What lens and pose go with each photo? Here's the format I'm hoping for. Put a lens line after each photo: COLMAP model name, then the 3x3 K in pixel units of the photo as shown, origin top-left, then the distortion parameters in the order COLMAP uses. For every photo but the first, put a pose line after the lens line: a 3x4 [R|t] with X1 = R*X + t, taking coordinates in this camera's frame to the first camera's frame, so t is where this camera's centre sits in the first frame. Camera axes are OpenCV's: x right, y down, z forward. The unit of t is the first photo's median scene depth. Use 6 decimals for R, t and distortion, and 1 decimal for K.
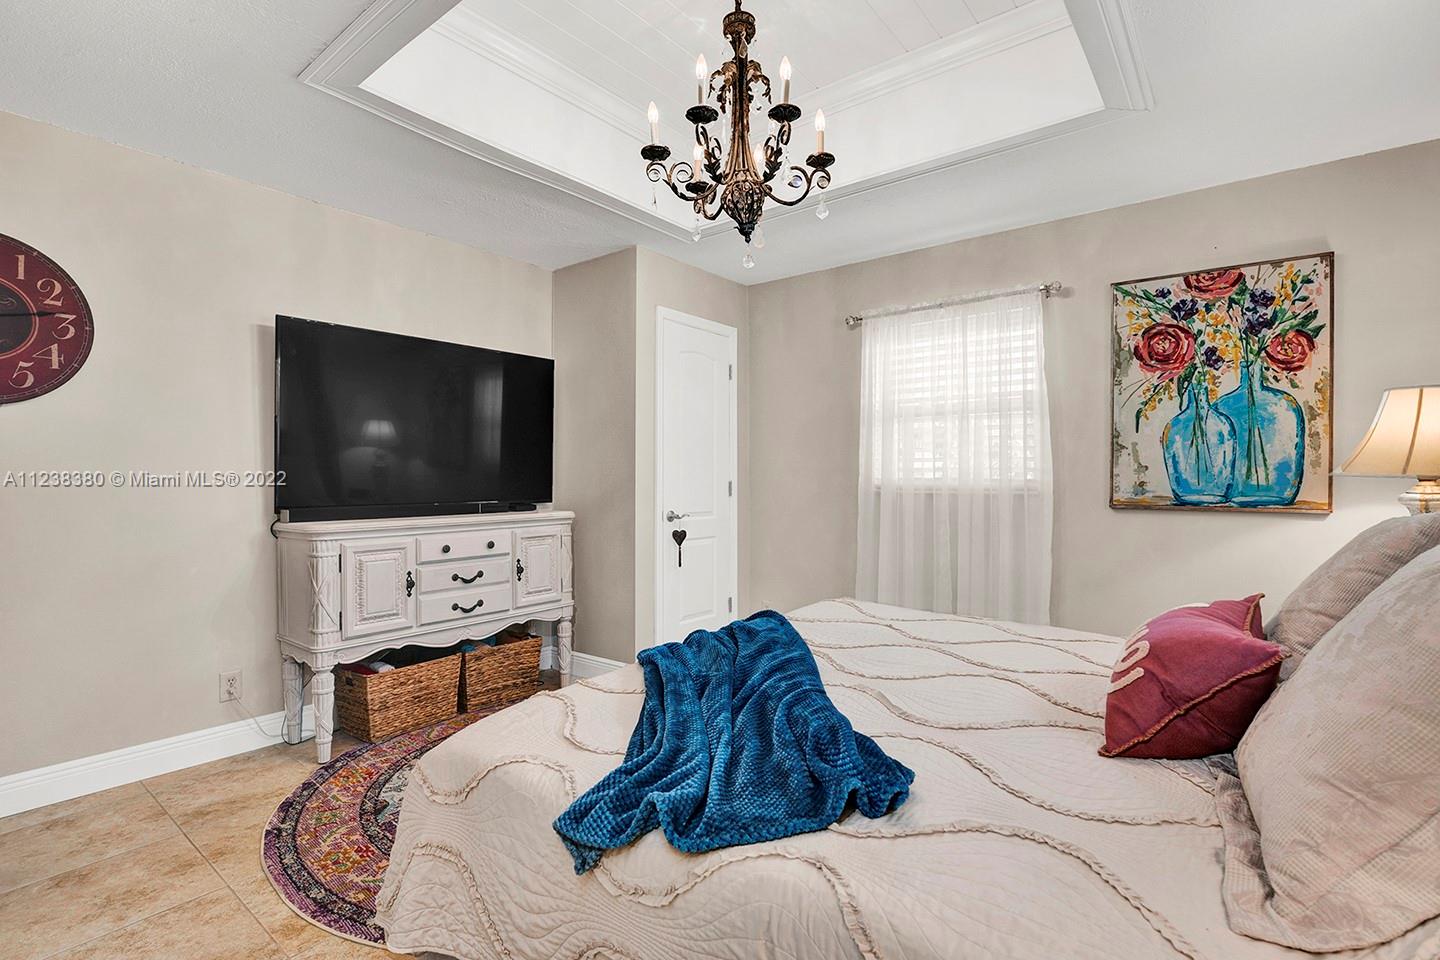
lens RADIAL K [[665.8, 0, 714.8], [0, 665.8, 475.6], [0, 0, 1]] dist [-0.001695, -0.001102]
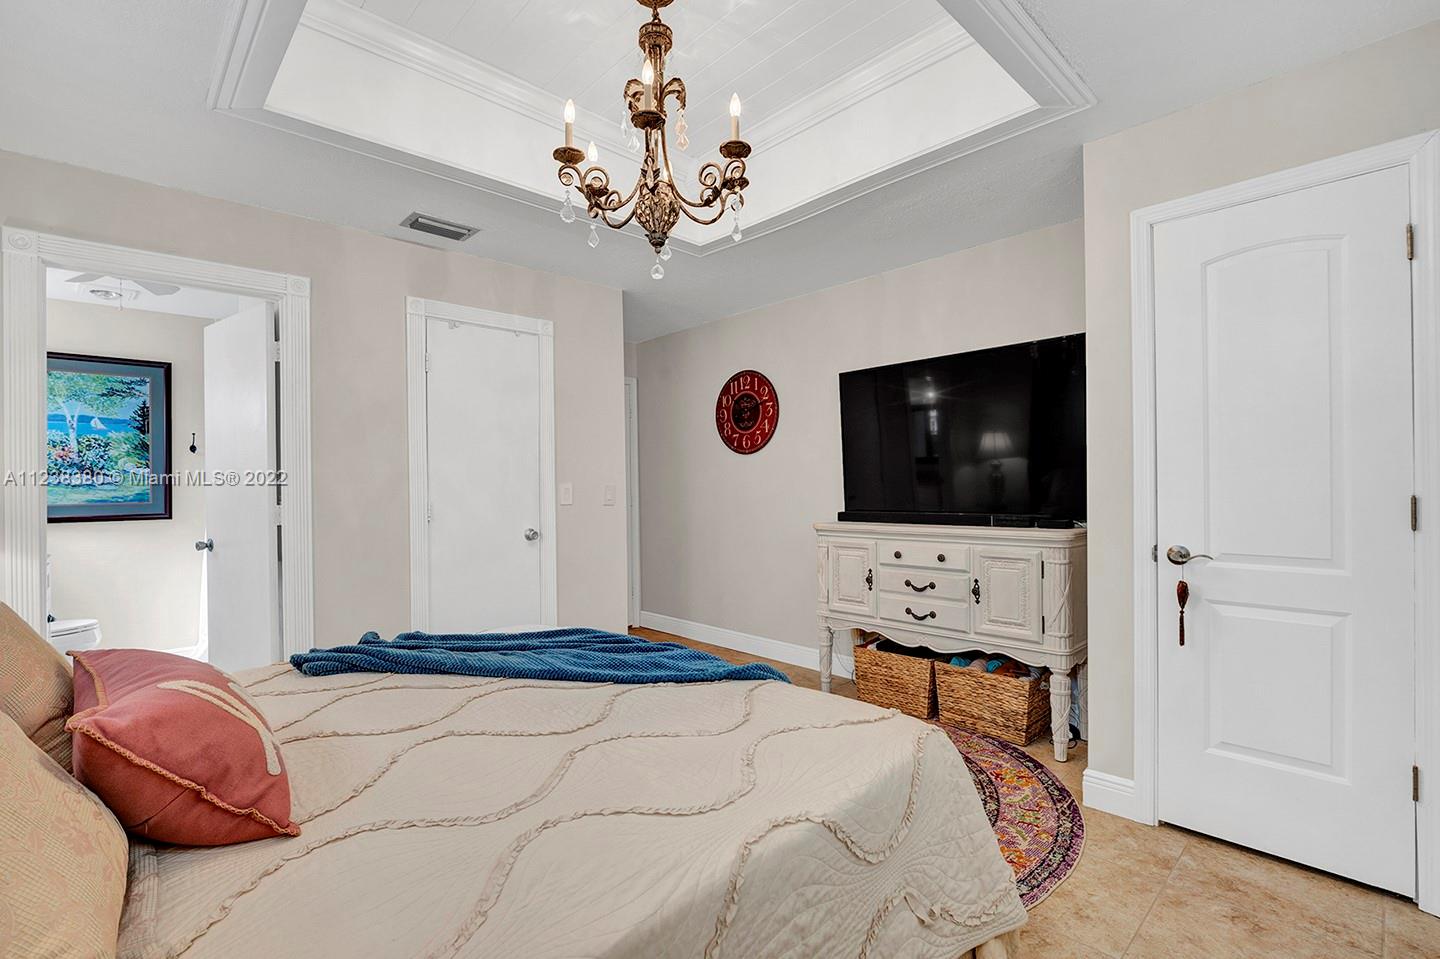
lens RADIAL K [[665.8, 0, 725.8], [0, 665.8, 484.9], [0, 0, 1]] dist [-0.001695, -0.001102]
pose [[-0.129792, -0.001269, -0.991540, 1.338941], [0.010345, 0.999943, -0.002634, -0.007014], [0.991487, -0.010599, -0.129772, 1.629451]]
